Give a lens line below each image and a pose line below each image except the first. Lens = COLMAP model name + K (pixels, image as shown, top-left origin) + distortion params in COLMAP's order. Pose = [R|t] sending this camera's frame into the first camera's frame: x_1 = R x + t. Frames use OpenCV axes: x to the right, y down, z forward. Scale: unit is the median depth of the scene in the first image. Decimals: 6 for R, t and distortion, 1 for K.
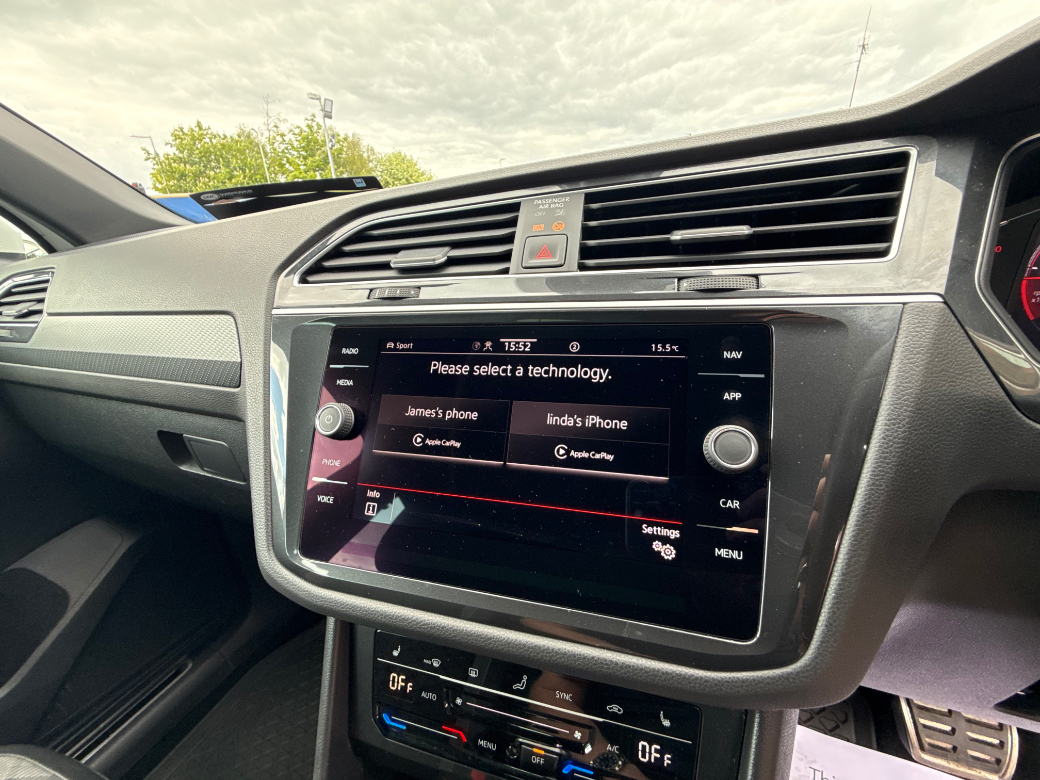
lens RADIAL K [[415.1, 0, 518.3], [0, 415.1, 386.8], [0, 0, 1]] dist [0.002226, 0.001458]
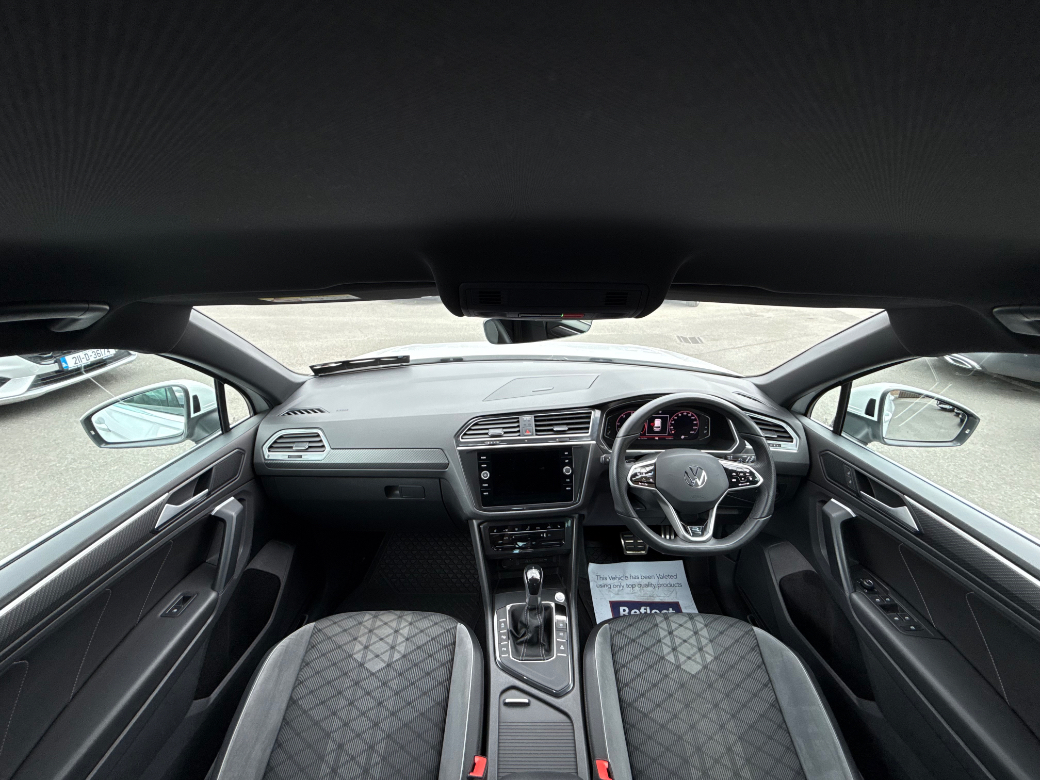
lens RADIAL K [[415.1, 0, 520.4], [0, 415.1, 388.1], [0, 0, 1]] dist [0.002226, 0.001458]
pose [[0.919565, -0.076915, 0.385336, -1.562837], [0.065672, 0.996945, 0.042278, -0.899895], [-0.387411, -0.013572, 0.921807, -2.849849]]
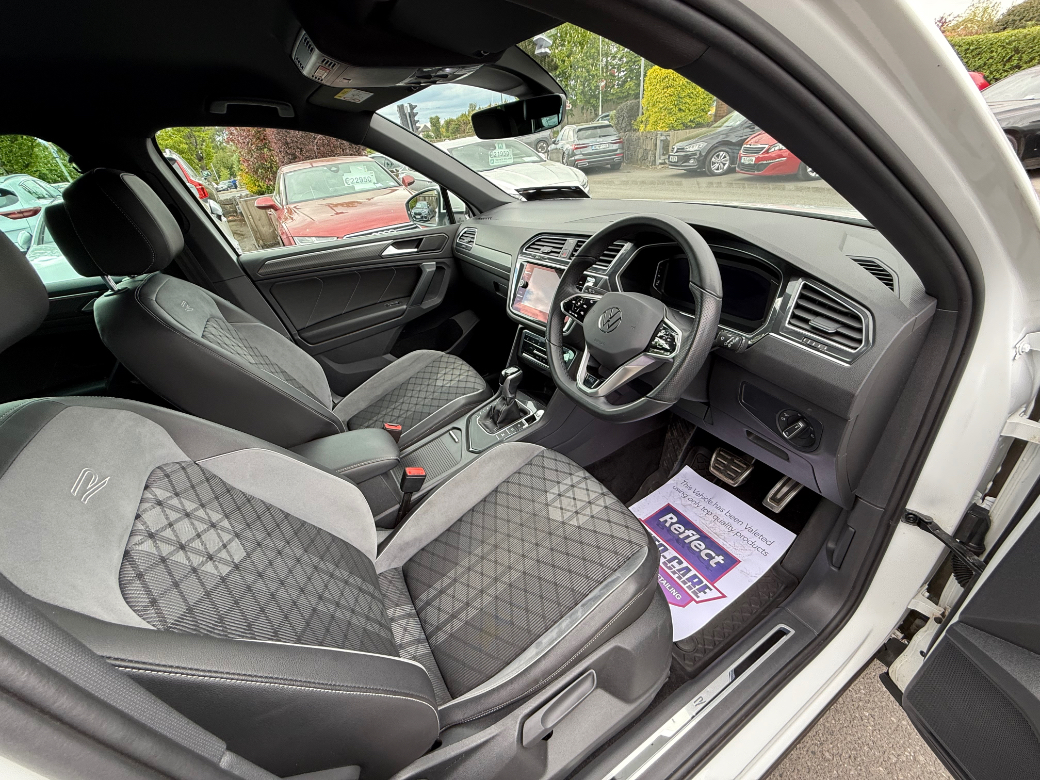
lens RADIAL K [[415.1, 0, 516.3], [0, 415.1, 391.2], [0, 0, 1]] dist [0.002226, 0.001458]
pose [[0.790142, 0.300431, -0.534244, 2.291880], [-0.139802, 0.936995, 0.320150, -0.271437], [0.596767, -0.178275, 0.782360, -2.856489]]
